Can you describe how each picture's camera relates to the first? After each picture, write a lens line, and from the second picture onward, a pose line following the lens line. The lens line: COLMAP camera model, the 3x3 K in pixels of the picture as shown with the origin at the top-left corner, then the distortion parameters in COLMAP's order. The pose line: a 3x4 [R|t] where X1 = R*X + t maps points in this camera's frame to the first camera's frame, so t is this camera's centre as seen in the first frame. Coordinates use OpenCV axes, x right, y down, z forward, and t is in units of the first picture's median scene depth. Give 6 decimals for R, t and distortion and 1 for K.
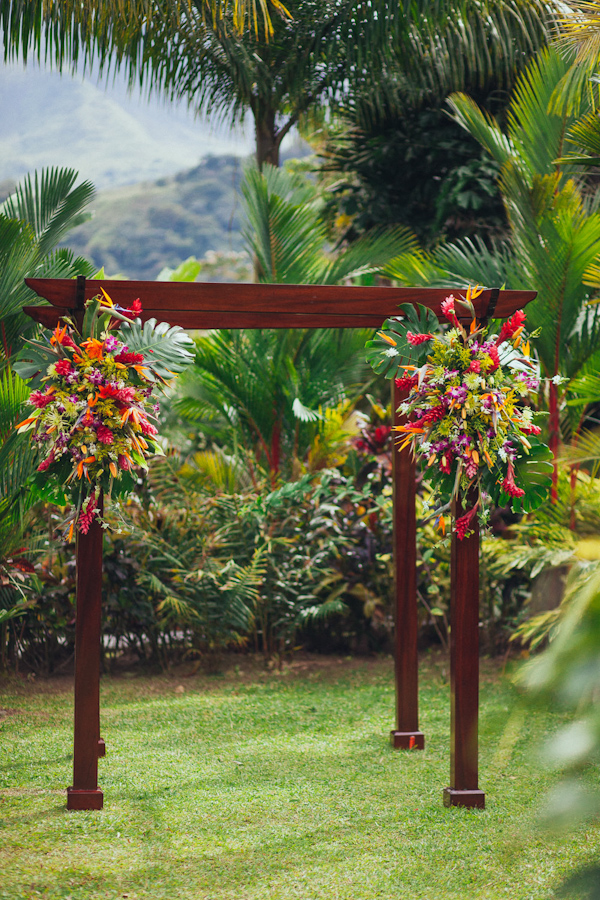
lens RADIAL K [[2203.3, 0, 300.0], [0, 2203.3, 450.0], [0, 0, 1]] dist [0.001028, -1.485335]
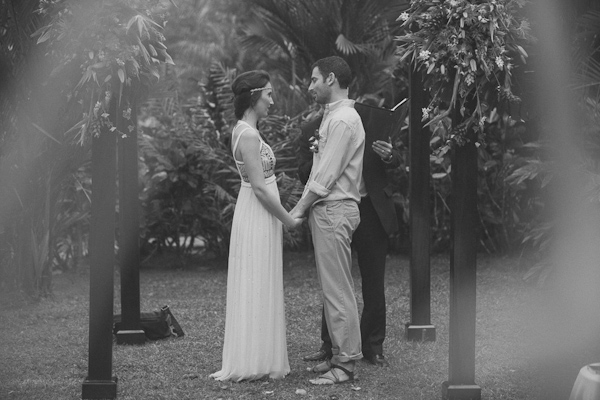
lens RADIAL K [[1545.9, 0, 300.0], [0, 1545.9, 200.0], [0, 0, 1]] dist [-0.005779, -0.411637]
pose [[0.997376, 0.007788, -0.071969, 0.051149], [-0.003544, 0.998257, 0.058913, 0.023707], [0.072302, -0.058503, 0.995666, 0.268236]]
